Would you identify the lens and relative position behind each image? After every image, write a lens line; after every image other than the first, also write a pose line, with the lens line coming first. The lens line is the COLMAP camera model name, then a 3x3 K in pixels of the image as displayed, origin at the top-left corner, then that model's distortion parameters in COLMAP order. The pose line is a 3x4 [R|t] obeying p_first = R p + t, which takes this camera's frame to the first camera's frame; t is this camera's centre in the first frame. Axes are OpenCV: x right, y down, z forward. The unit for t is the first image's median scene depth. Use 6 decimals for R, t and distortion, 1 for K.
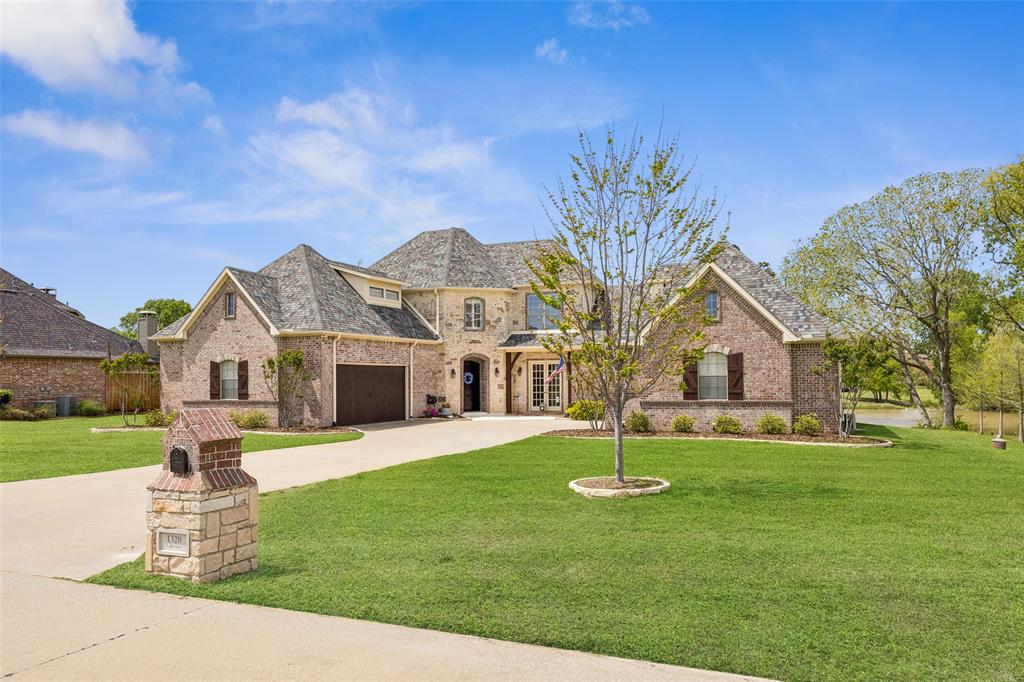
lens RADIAL K [[765.6, 0, 512.0], [0, 765.6, 341.0], [0, 0, 1]] dist [0.002036, 0.000094]
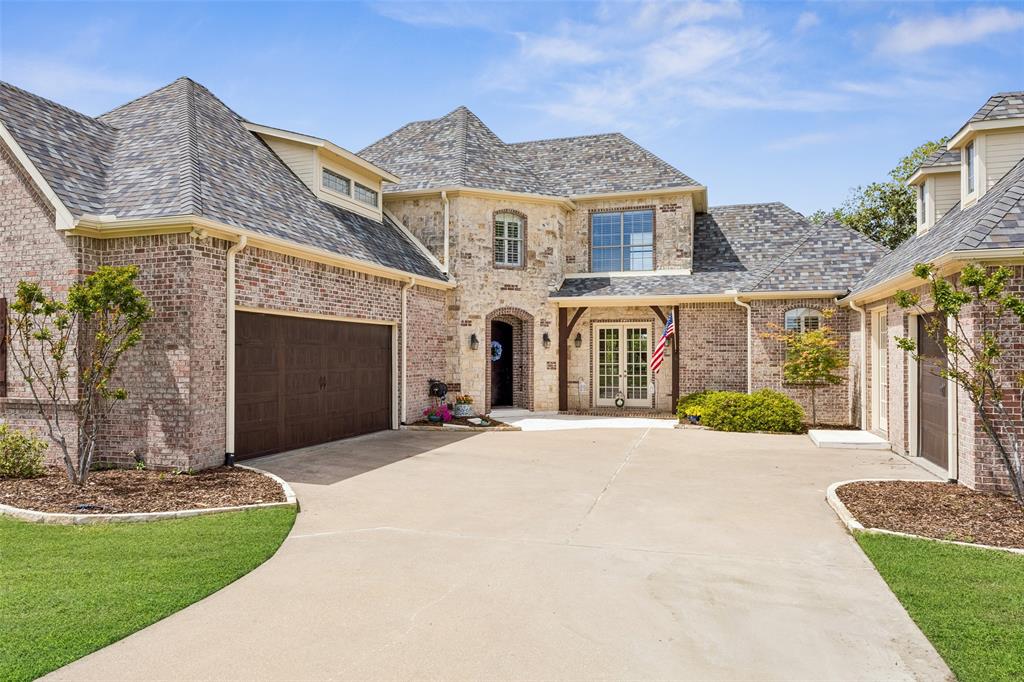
lens RADIAL K [[674.4, 0, 512.0], [0, 674.4, 341.0], [0, 0, 1]] dist [-0.004809, -0.000345]
pose [[0.996613, 0.009243, 0.081714, -0.089189], [-0.011526, 0.999555, 0.027509, 0.027610], [-0.081423, -0.028357, 0.996276, 0.499703]]
